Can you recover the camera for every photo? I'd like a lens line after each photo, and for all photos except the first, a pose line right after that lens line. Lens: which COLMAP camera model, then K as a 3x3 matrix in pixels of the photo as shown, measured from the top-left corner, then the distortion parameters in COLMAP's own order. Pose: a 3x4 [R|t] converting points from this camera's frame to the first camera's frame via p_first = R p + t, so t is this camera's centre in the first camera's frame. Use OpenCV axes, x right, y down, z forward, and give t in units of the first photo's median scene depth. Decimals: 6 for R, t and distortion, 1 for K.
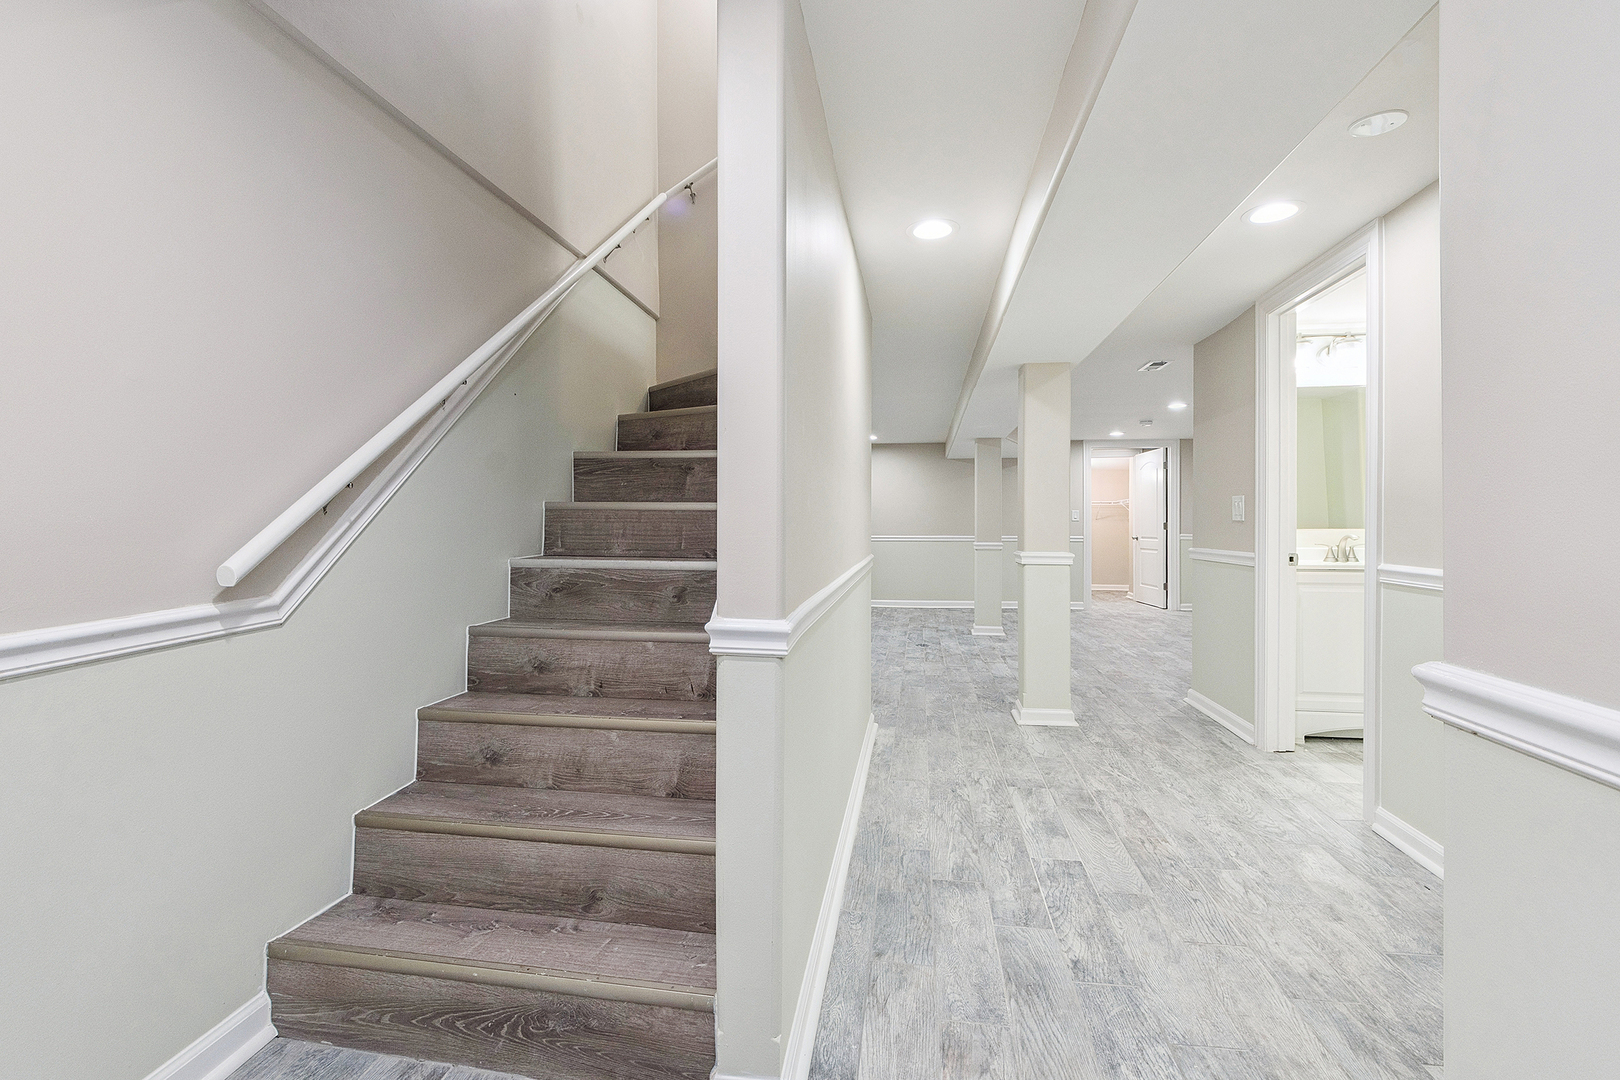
lens RADIAL K [[723.2, 0, 809.5], [0, 723.2, 529.1], [0, 0, 1]] dist [0.002048, 0.000157]
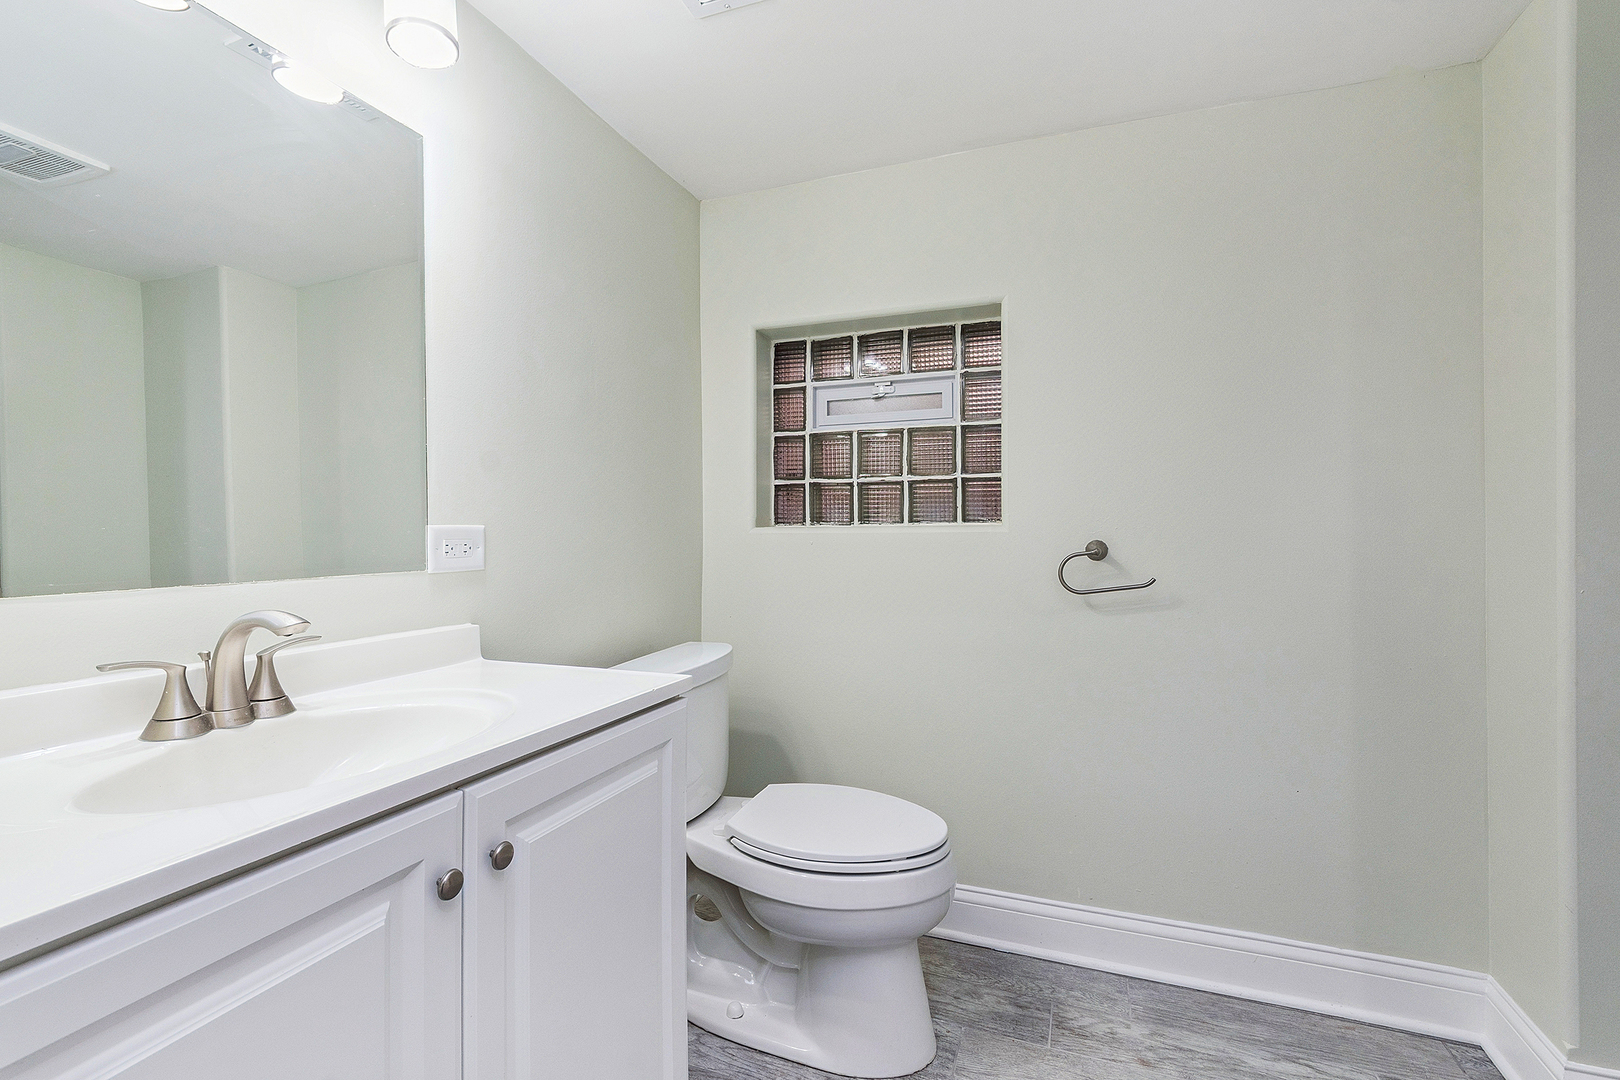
lens RADIAL K [[723.2, 0, 809.9], [0, 723.2, 534.9], [0, 0, 1]] dist [0.002048, 0.000157]
pose [[0.200775, -0.013413, 0.979546, 0.541765], [0.028027, 0.999576, 0.007943, -0.014575], [-0.979236, 0.025859, 0.201066, 0.764366]]
